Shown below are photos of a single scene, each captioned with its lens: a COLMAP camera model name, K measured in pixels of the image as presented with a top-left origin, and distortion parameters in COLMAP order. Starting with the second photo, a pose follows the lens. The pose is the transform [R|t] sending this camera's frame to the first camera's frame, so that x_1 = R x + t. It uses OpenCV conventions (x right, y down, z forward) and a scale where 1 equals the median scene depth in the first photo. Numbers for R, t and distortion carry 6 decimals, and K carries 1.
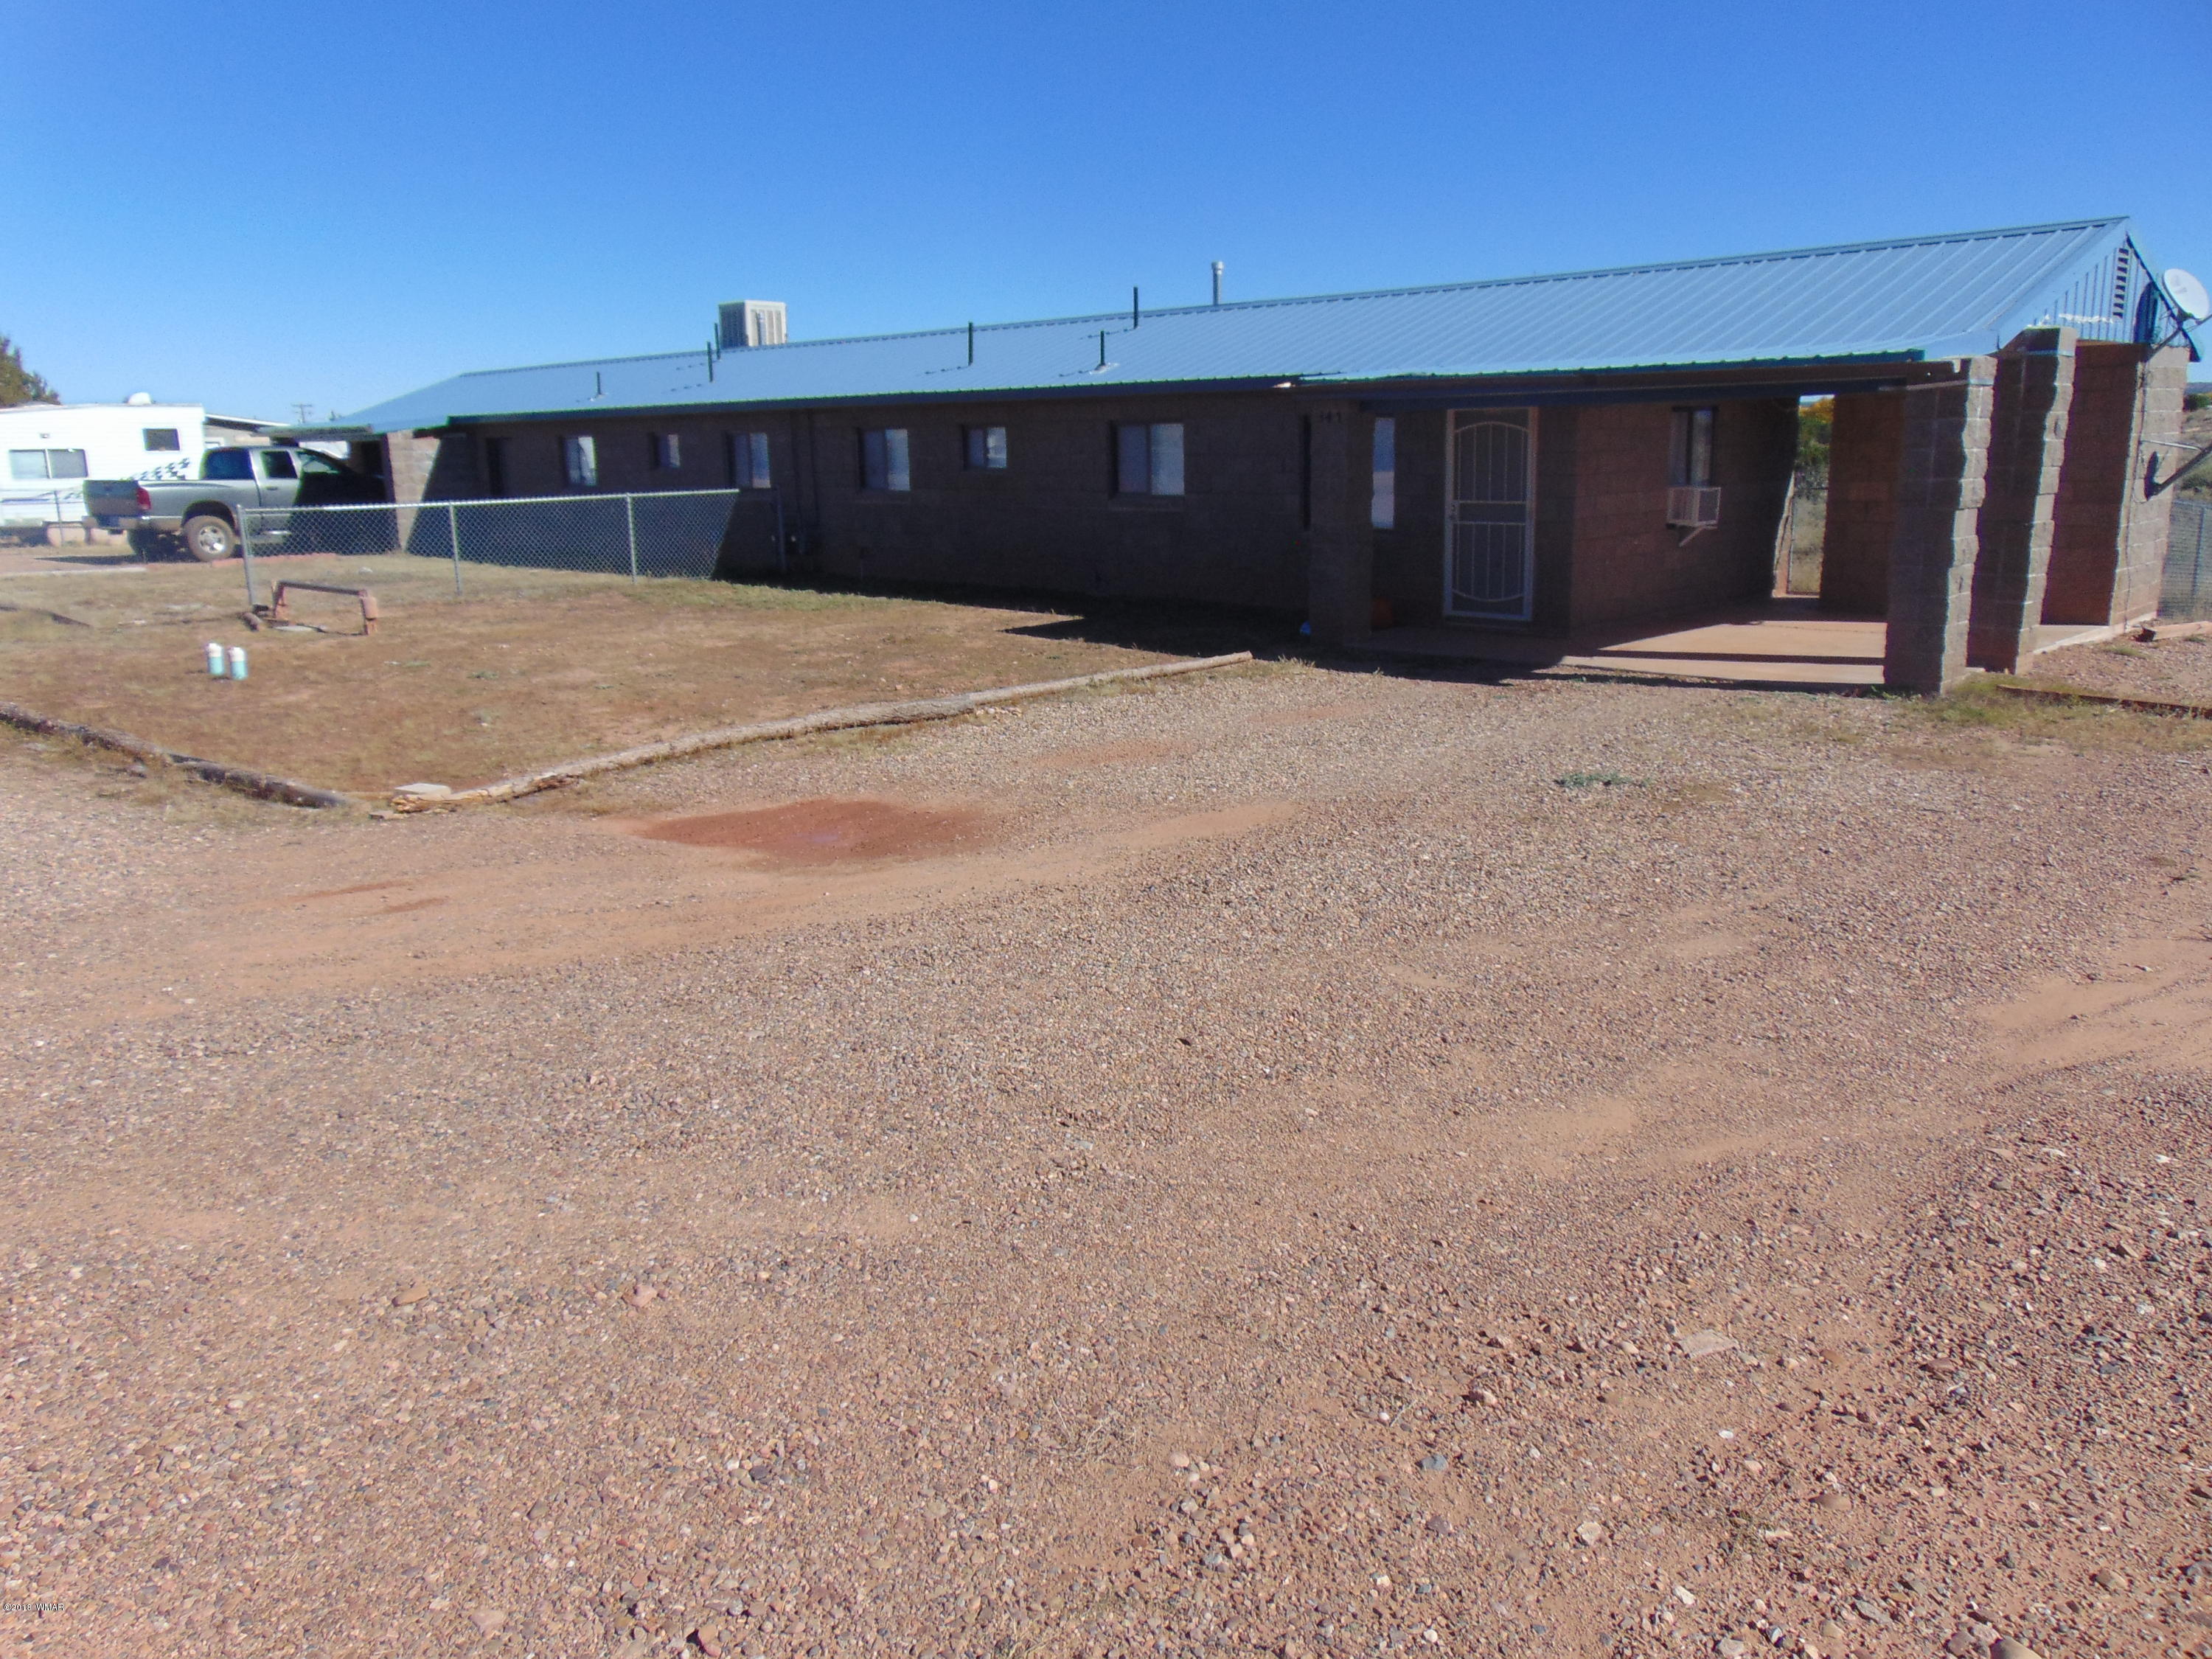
lens RADIAL K [[1642.1, 0, 1103.4], [0, 1642.1, 817.7], [0, 0, 1]] dist [0.007976, 0.009161]
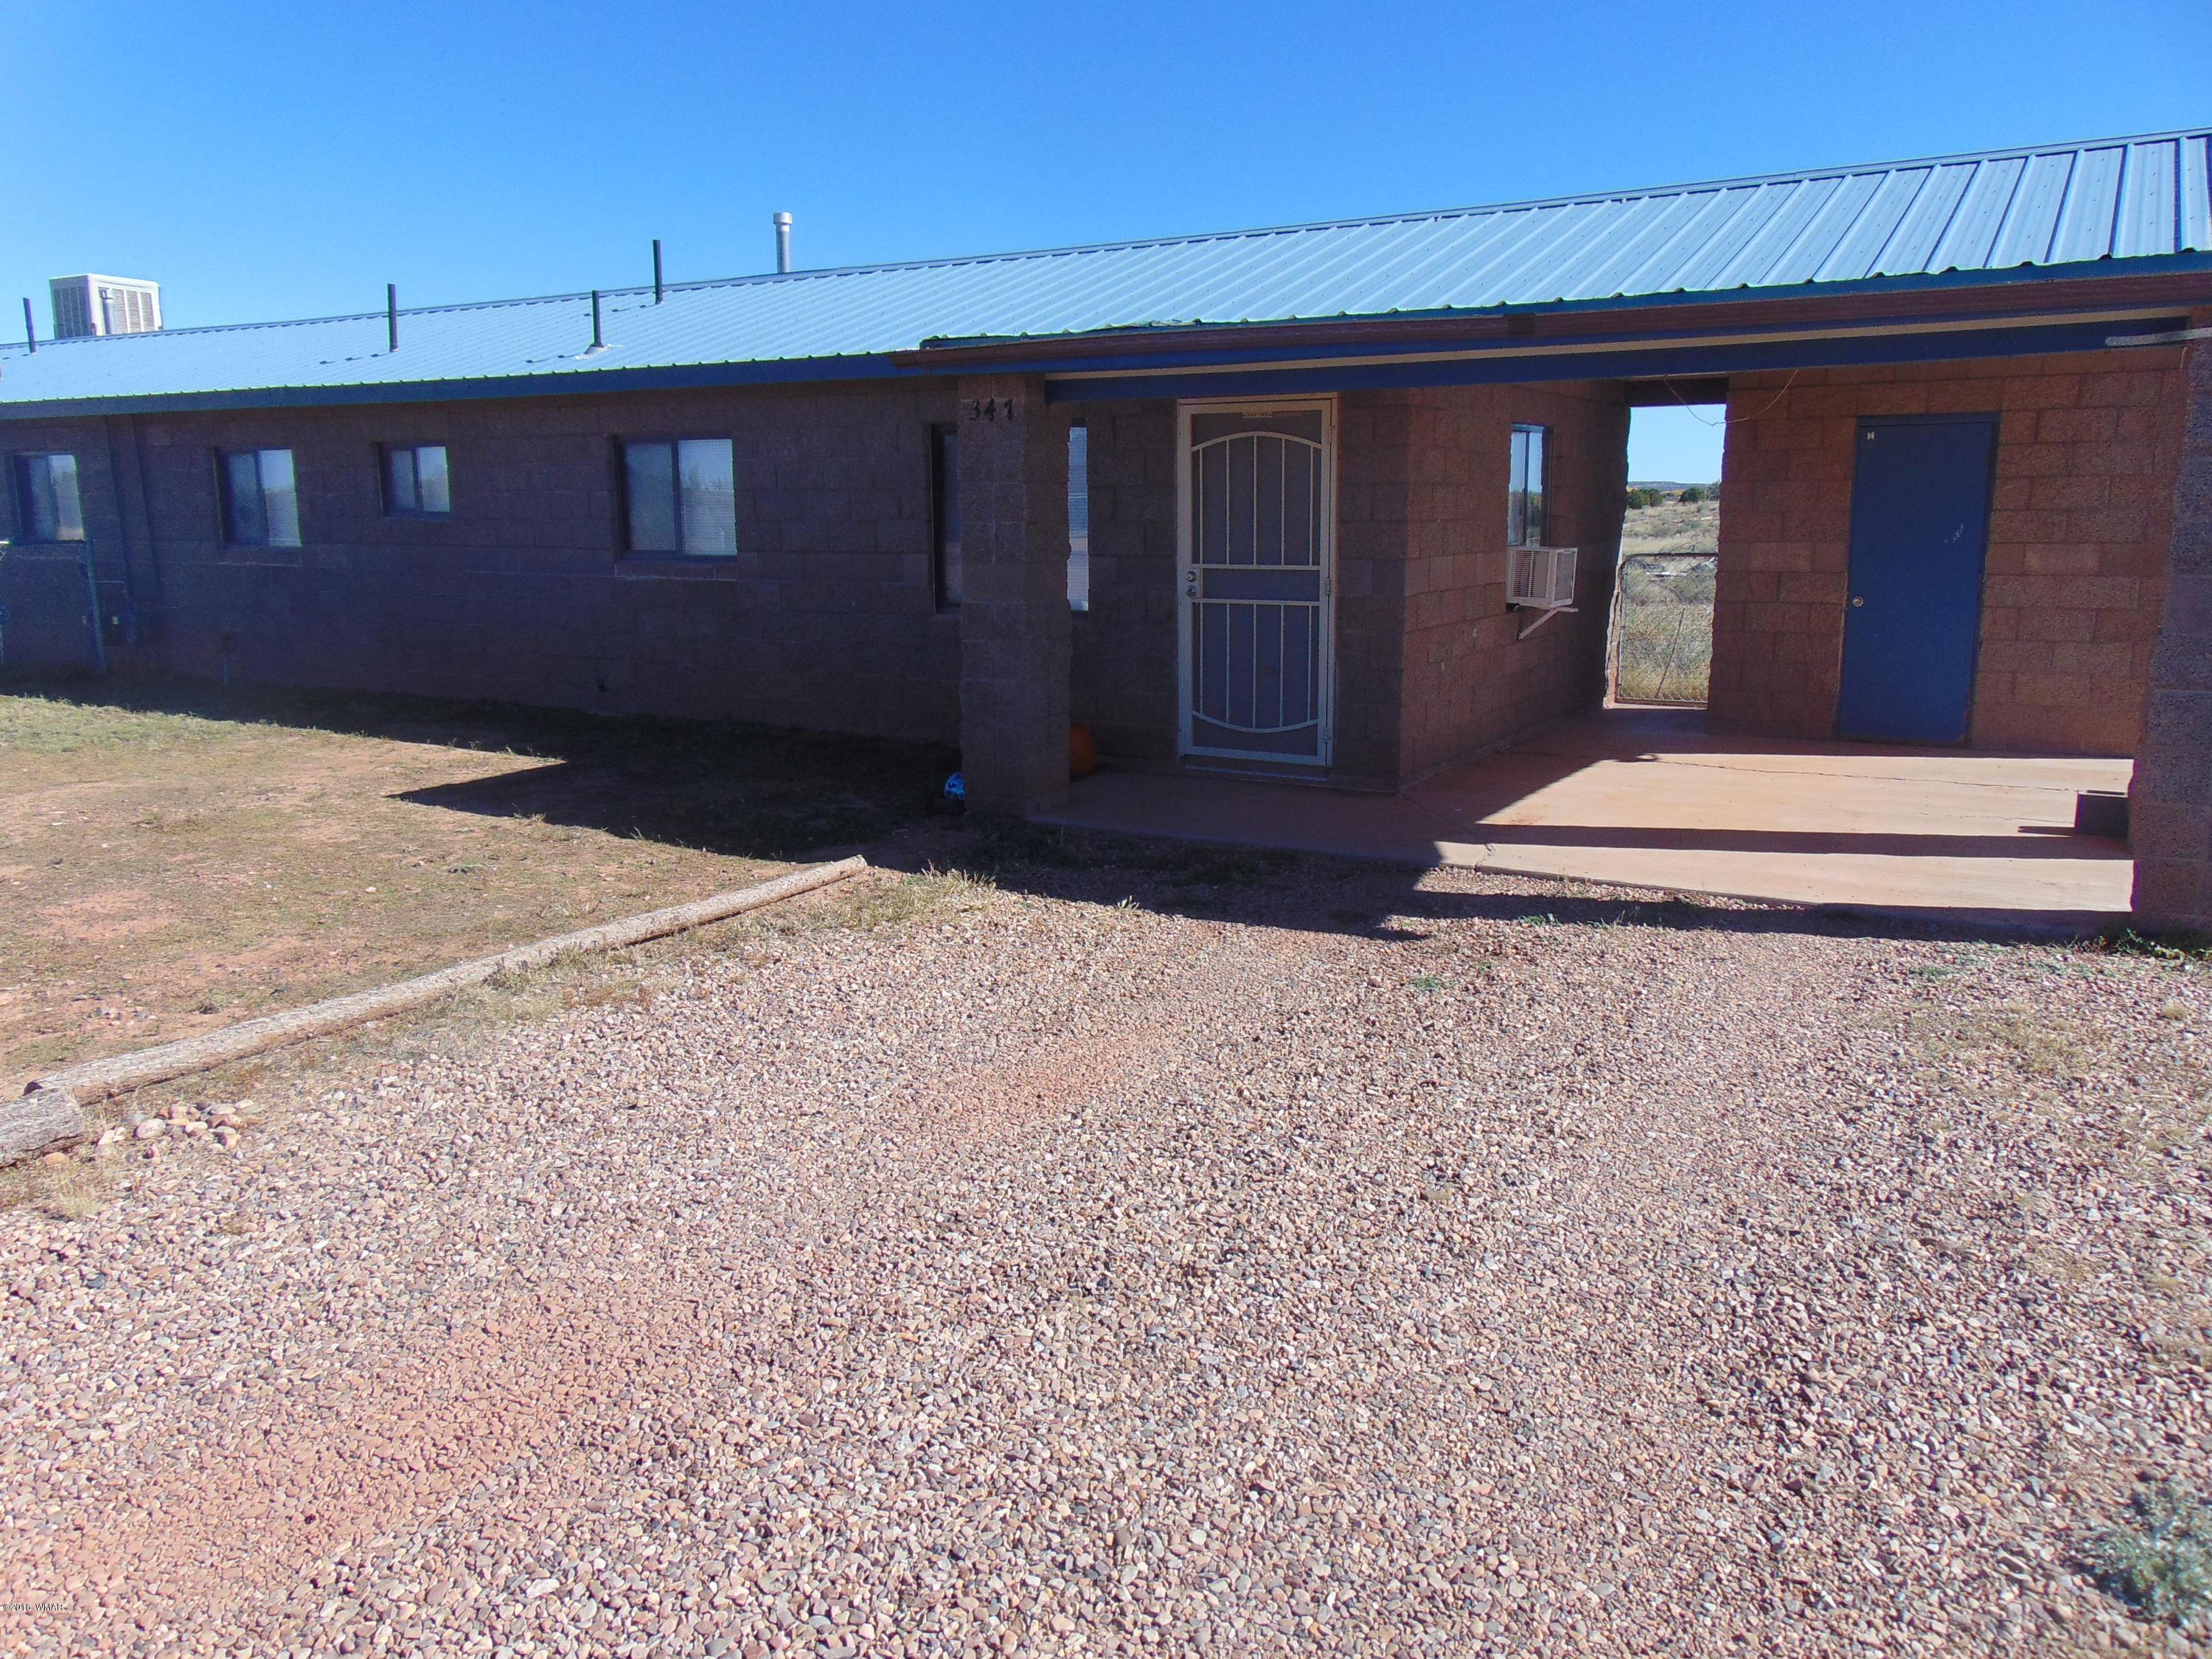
lens RADIAL K [[1642.1, 0, 1103.4], [0, 1642.1, 817.7], [0, 0, 1]] dist [0.007976, 0.009161]
pose [[0.969250, -0.029268, 0.244333, 0.032759], [0.039889, 0.998457, -0.038636, -0.077836], [-0.242825, 0.047194, 0.968921, 0.426104]]
